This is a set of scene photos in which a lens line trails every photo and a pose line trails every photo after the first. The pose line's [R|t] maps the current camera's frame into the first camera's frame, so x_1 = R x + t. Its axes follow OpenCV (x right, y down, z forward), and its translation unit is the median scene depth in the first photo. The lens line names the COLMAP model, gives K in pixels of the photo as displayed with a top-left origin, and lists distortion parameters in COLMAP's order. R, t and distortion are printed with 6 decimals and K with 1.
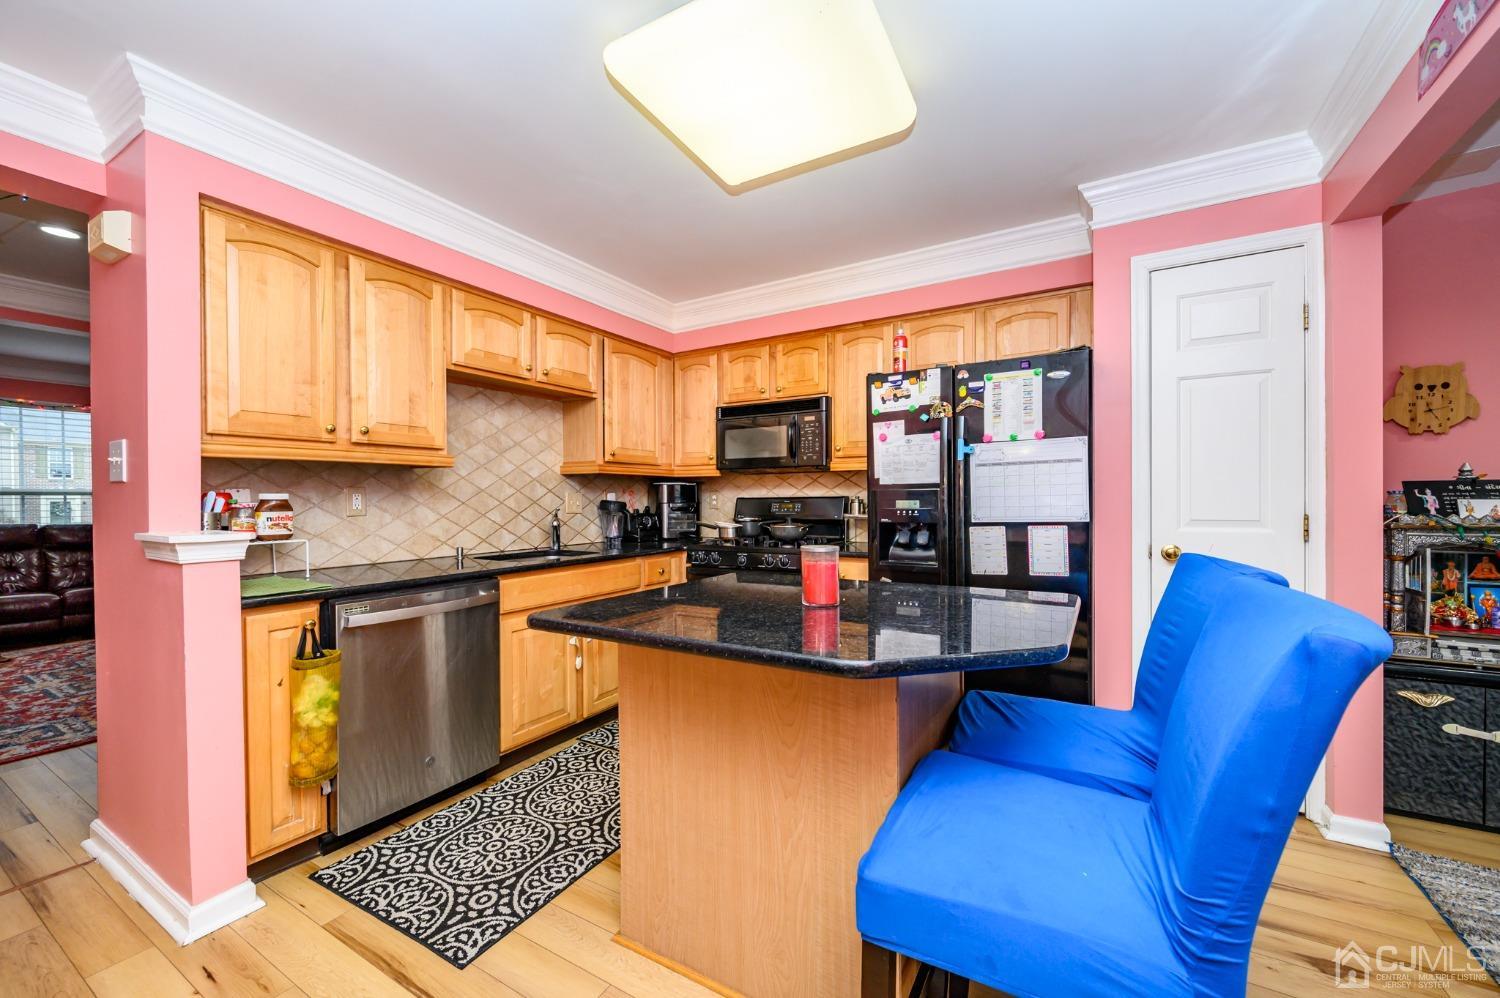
lens RADIAL K [[590.6, 0, 748.7], [0, 590.6, 504.1], [0, 0, 1]] dist [-0.001317, 0.000542]
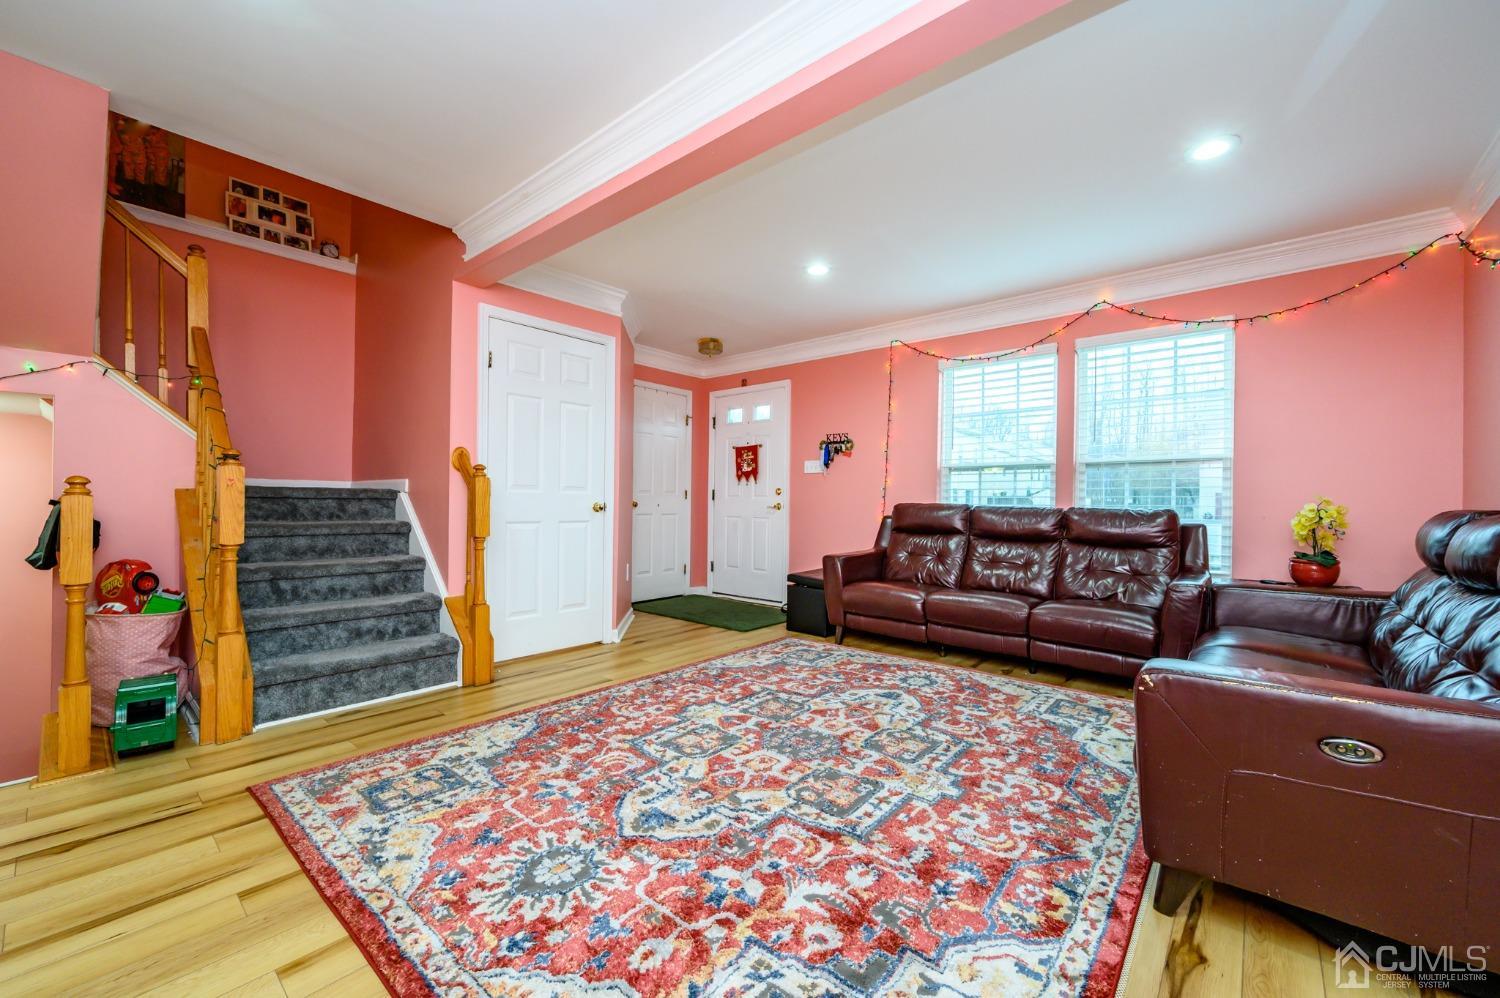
lens RADIAL K [[590.6, 0, 748.2], [0, 590.6, 508.2], [0, 0, 1]] dist [-0.001317, 0.000542]
pose [[-0.170366, 0.012070, -0.985307, -0.778542], [-0.016293, 0.999754, 0.015064, 0.069195], [0.985246, 0.018620, -0.170127, 1.845111]]
